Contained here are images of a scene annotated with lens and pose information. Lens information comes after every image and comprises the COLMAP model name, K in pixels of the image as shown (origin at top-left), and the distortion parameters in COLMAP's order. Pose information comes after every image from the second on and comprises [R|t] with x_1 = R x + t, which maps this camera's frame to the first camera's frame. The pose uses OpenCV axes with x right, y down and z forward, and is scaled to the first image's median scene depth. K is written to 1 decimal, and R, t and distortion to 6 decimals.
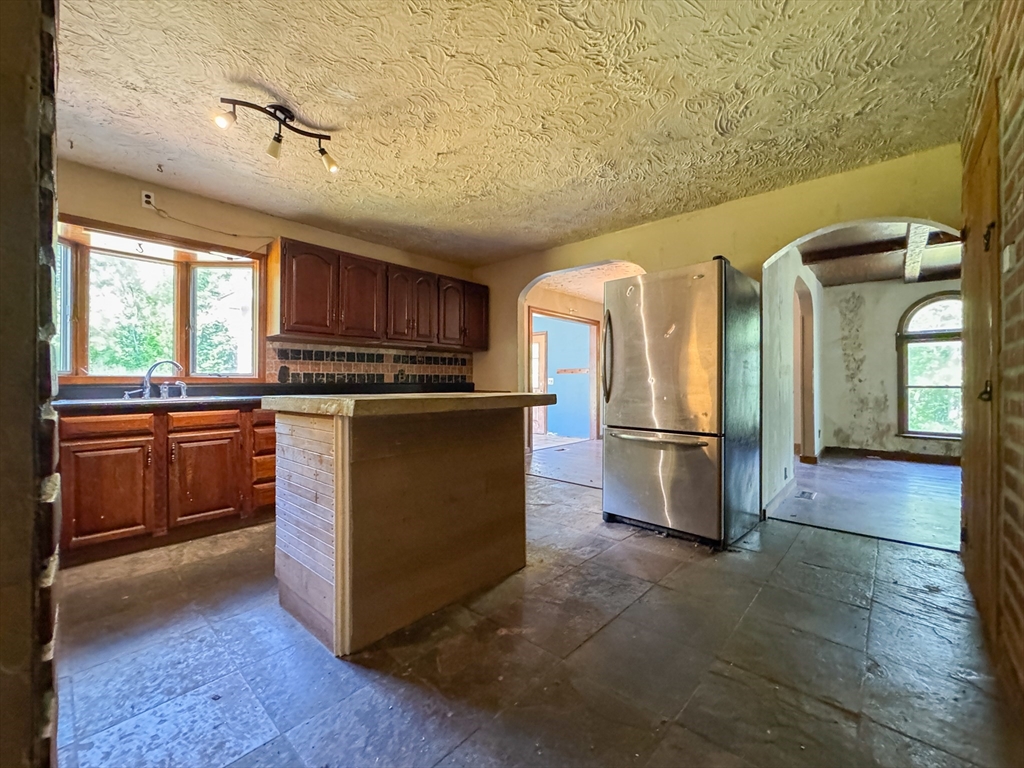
lens RADIAL K [[427.6, 0, 506.4], [0, 427.6, 381.4], [0, 0, 1]] dist [-0.001833, 0.000528]
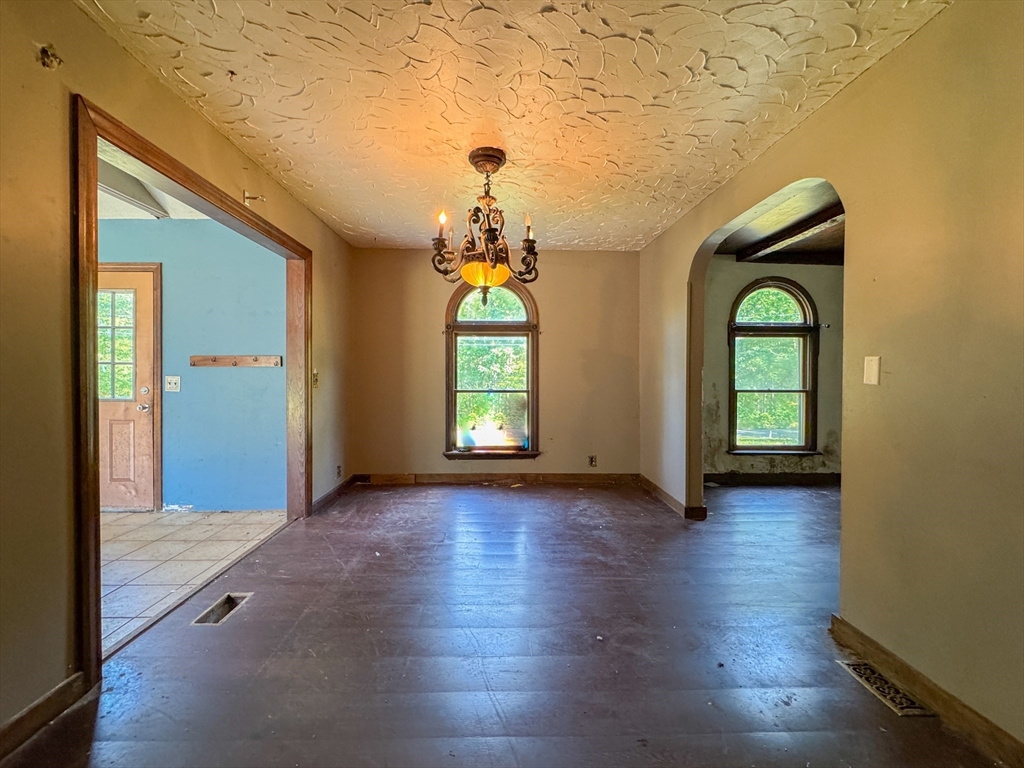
lens RADIAL K [[442.4, 0, 511.7], [0, 442.4, 380.4], [0, 0, 1]] dist [0.002377, 0.000184]
pose [[0.715255, -0.007687, 0.698821, 0.056516], [-0.003851, 0.999881, 0.014941, -0.017677], [-0.698853, -0.013378, 0.715140, 0.685686]]
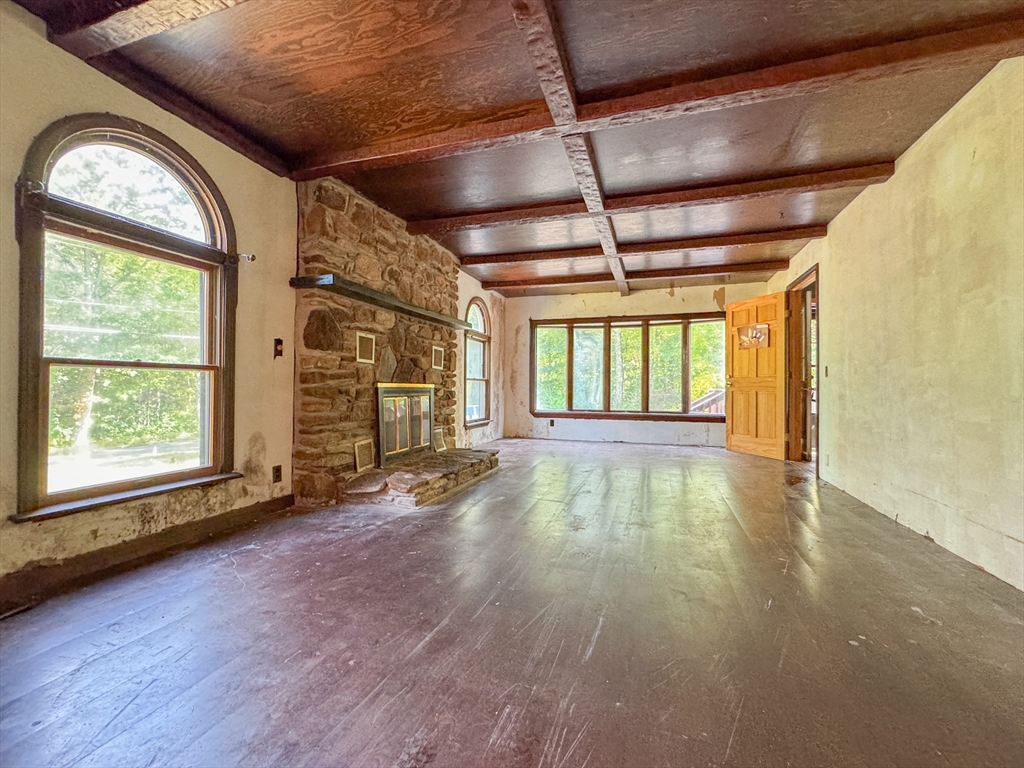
lens RADIAL K [[427.6, 0, 507.0], [0, 427.6, 382.3], [0, 0, 1]] dist [-0.001833, 0.000528]
pose [[-0.407690, 0.006229, 0.913099, 0.487560], [-0.006365, 0.999933, -0.009663, 0.028685], [-0.913098, -0.009752, -0.407623, 0.793747]]
